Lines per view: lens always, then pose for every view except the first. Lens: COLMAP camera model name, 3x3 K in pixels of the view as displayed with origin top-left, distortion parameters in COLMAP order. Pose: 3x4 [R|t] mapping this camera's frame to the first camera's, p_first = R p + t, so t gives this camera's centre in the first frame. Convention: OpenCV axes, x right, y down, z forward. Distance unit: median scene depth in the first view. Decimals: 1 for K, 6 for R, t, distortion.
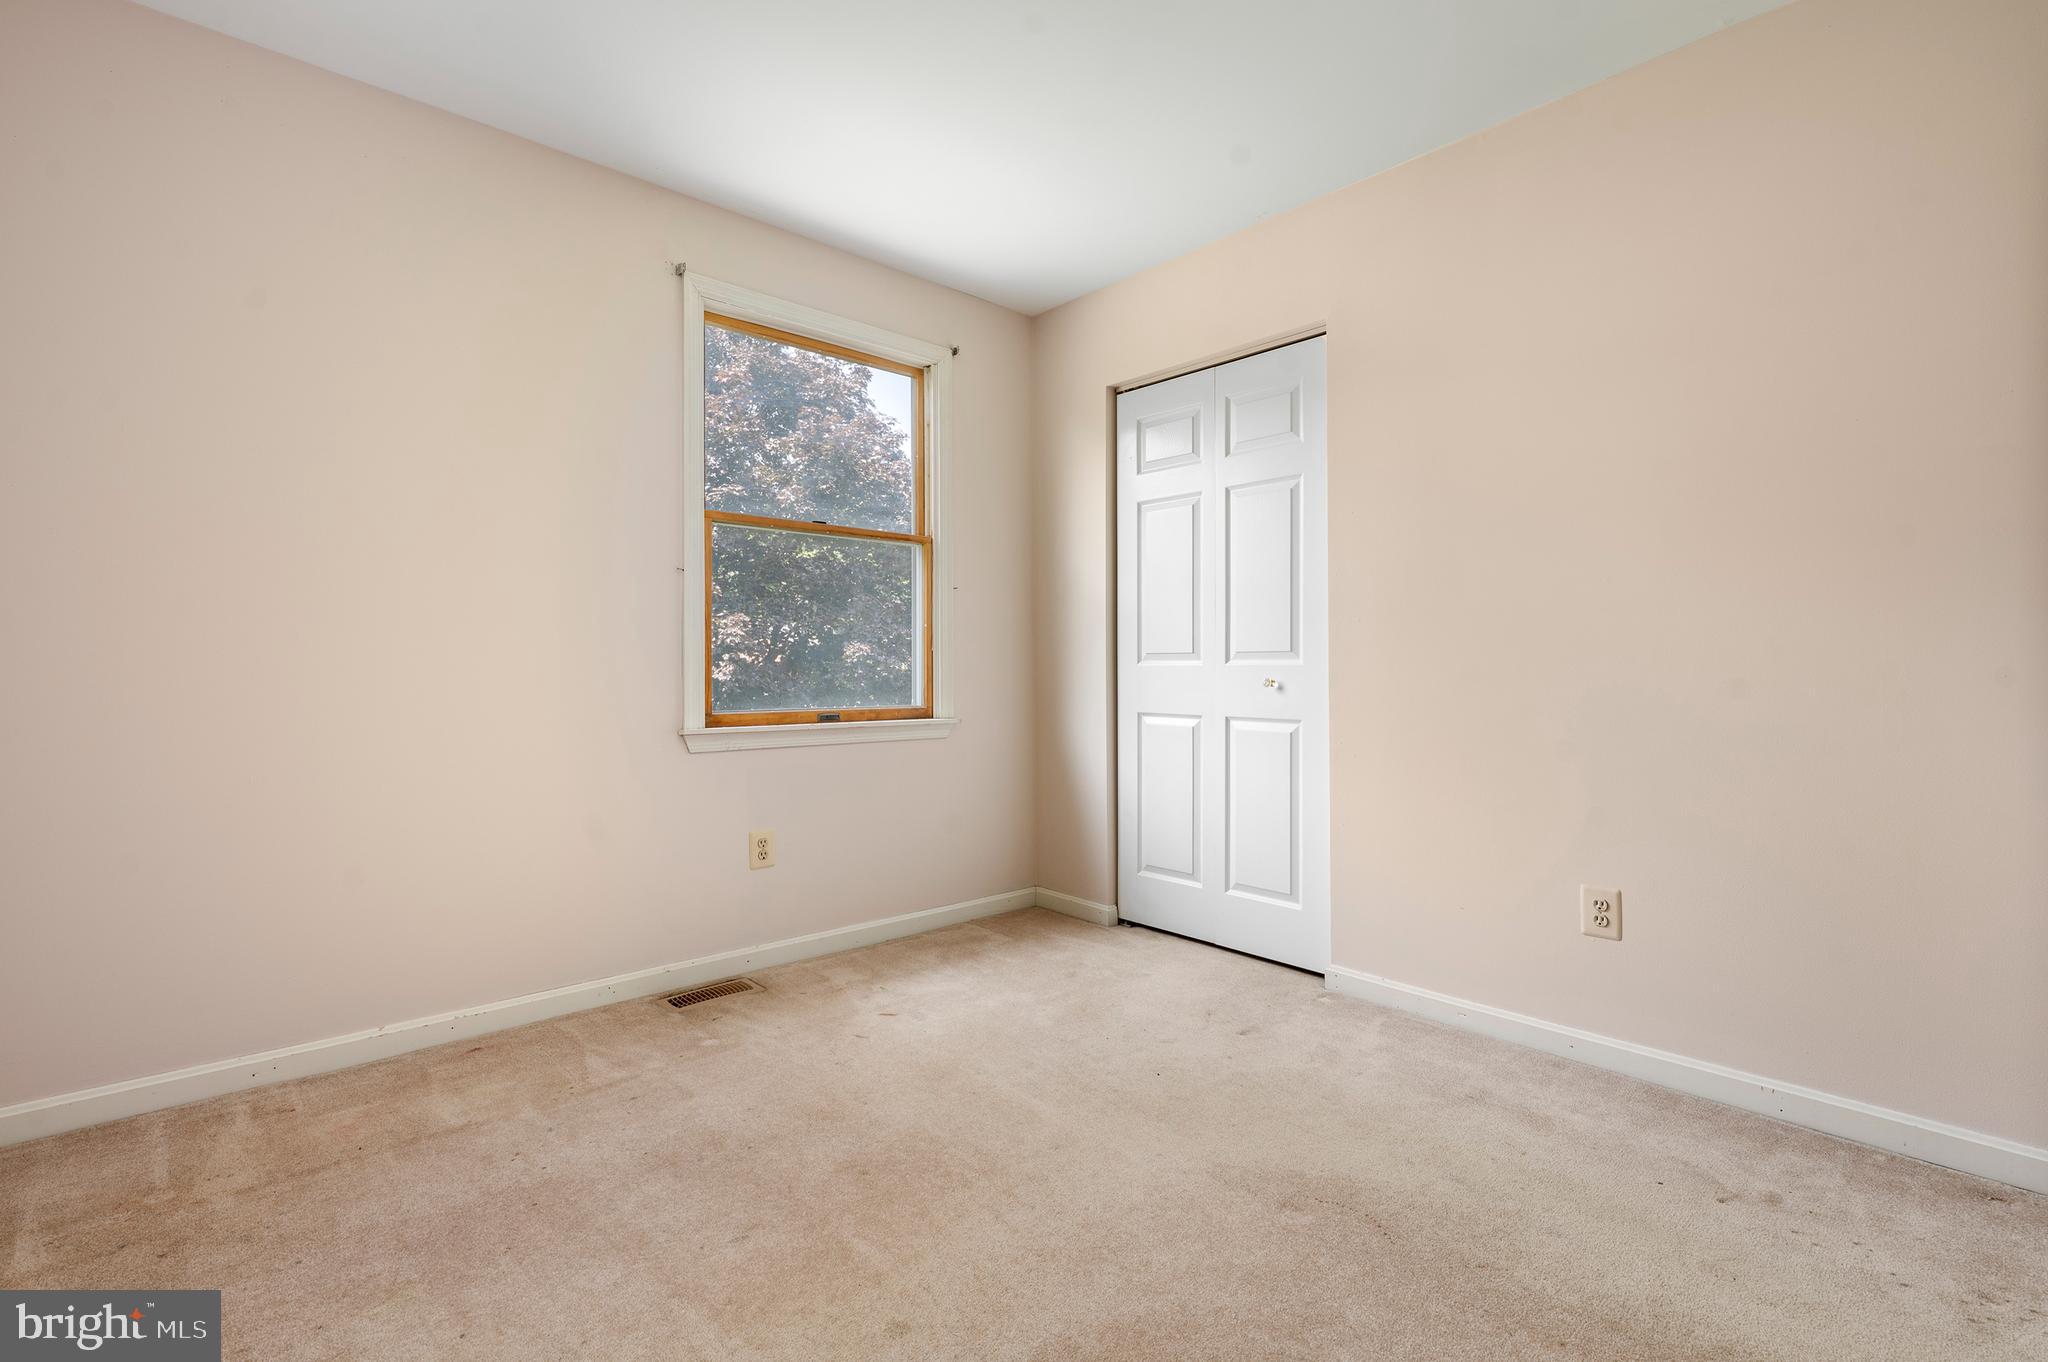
lens RADIAL K [[926.6, 0, 1020.3], [0, 926.6, 677.2], [0, 0, 1]] dist [0.008018, -0.001102]
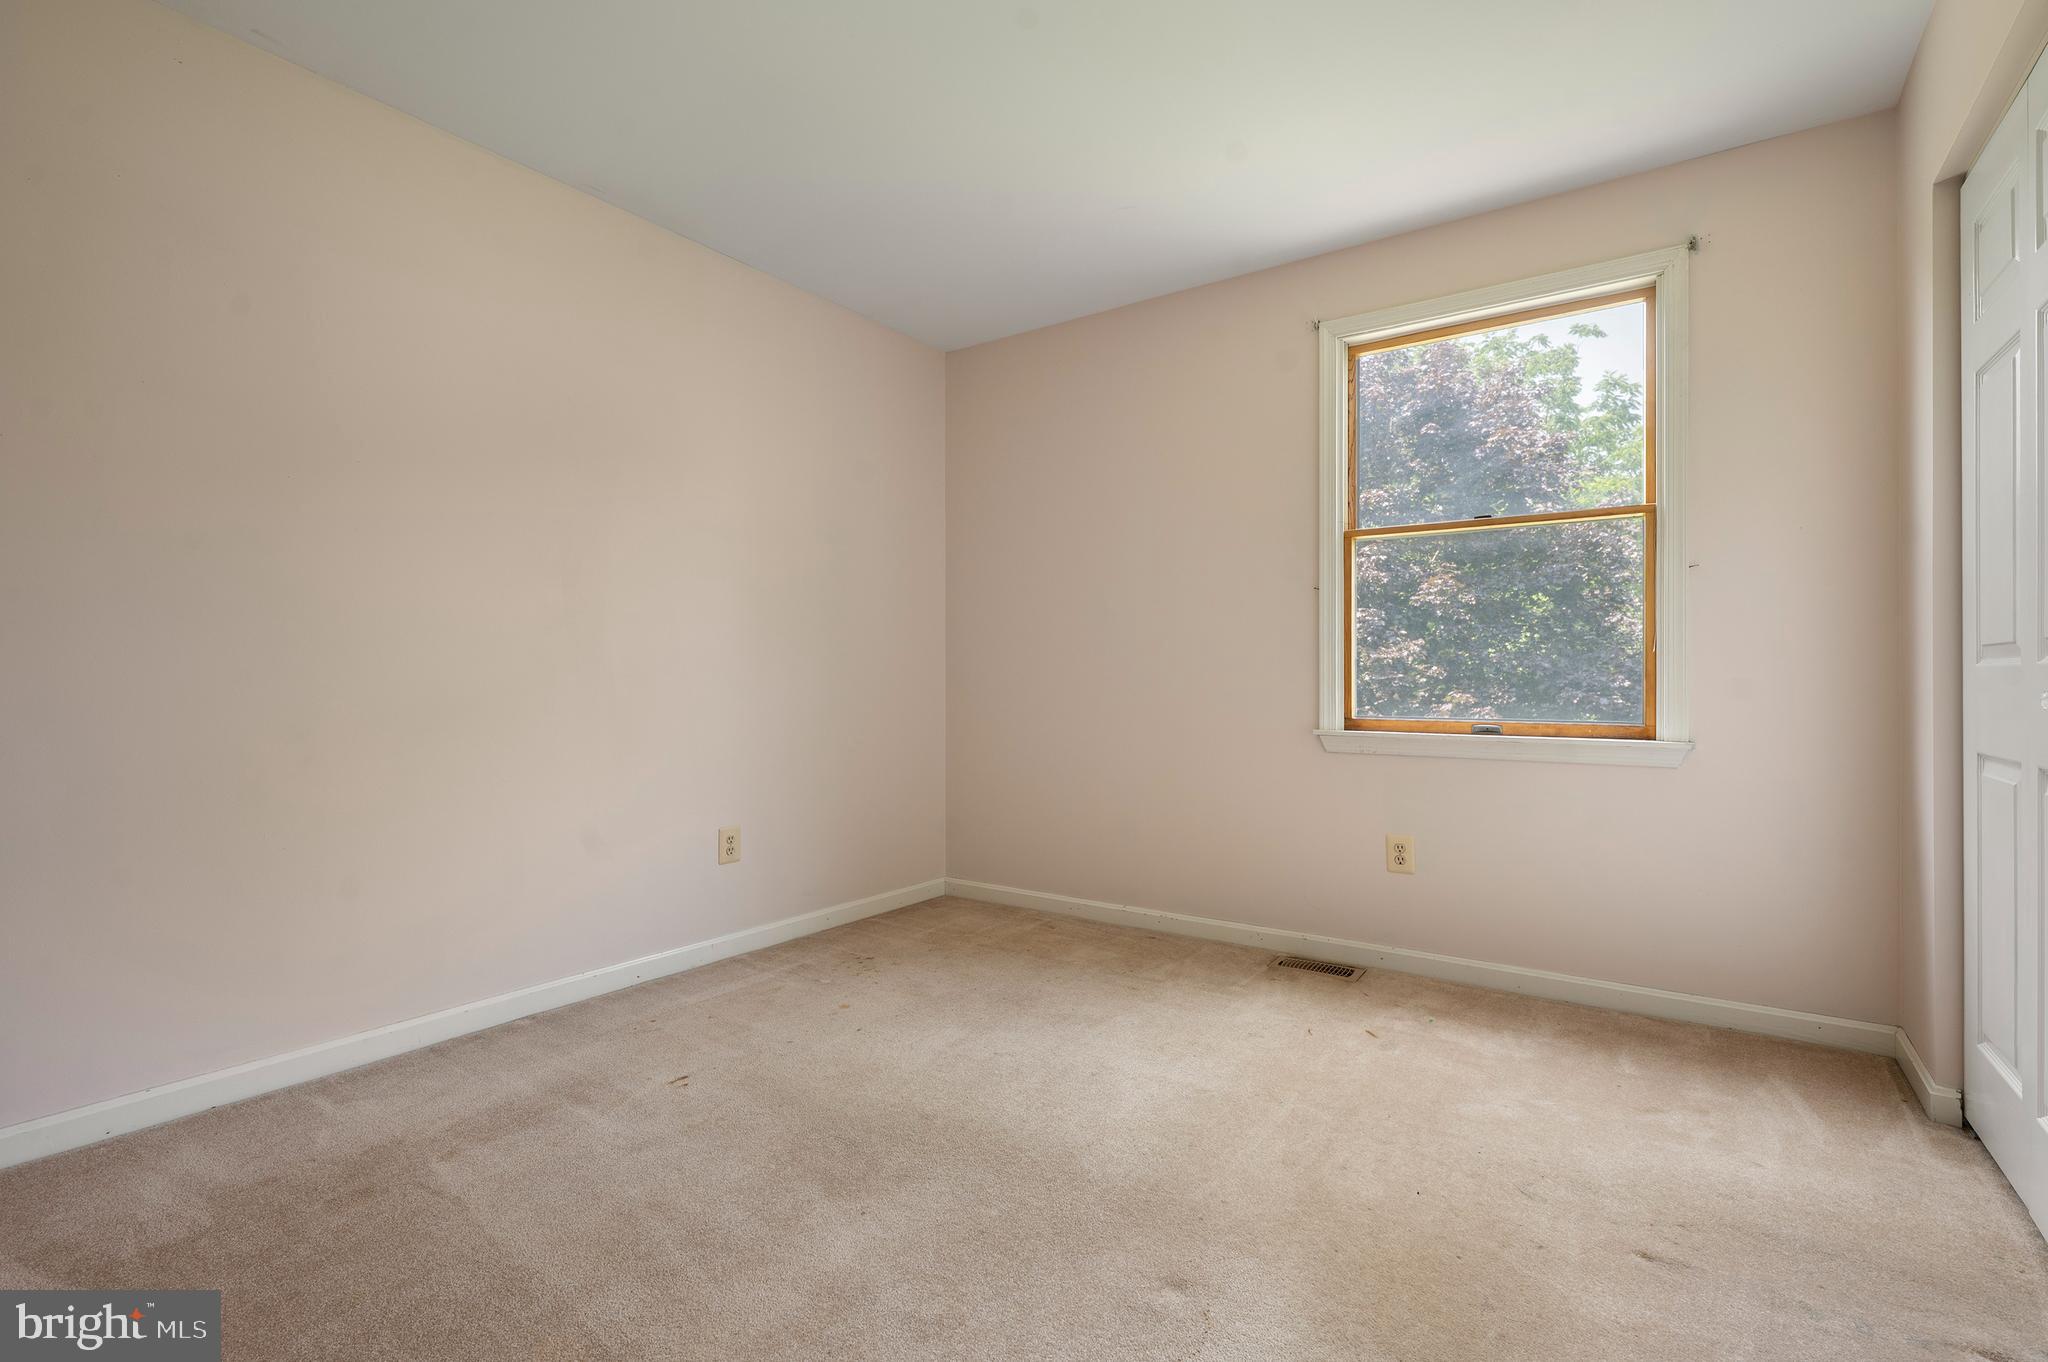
lens RADIAL K [[926.6, 0, 1020.3], [0, 926.6, 677.2], [0, 0, 1]] dist [0.008018, -0.001102]
pose [[0.229507, -0.002119, -0.973305, 0.643218], [-0.006981, 0.999968, -0.003823, -0.000872], [0.973282, 0.007673, 0.229484, 0.379451]]
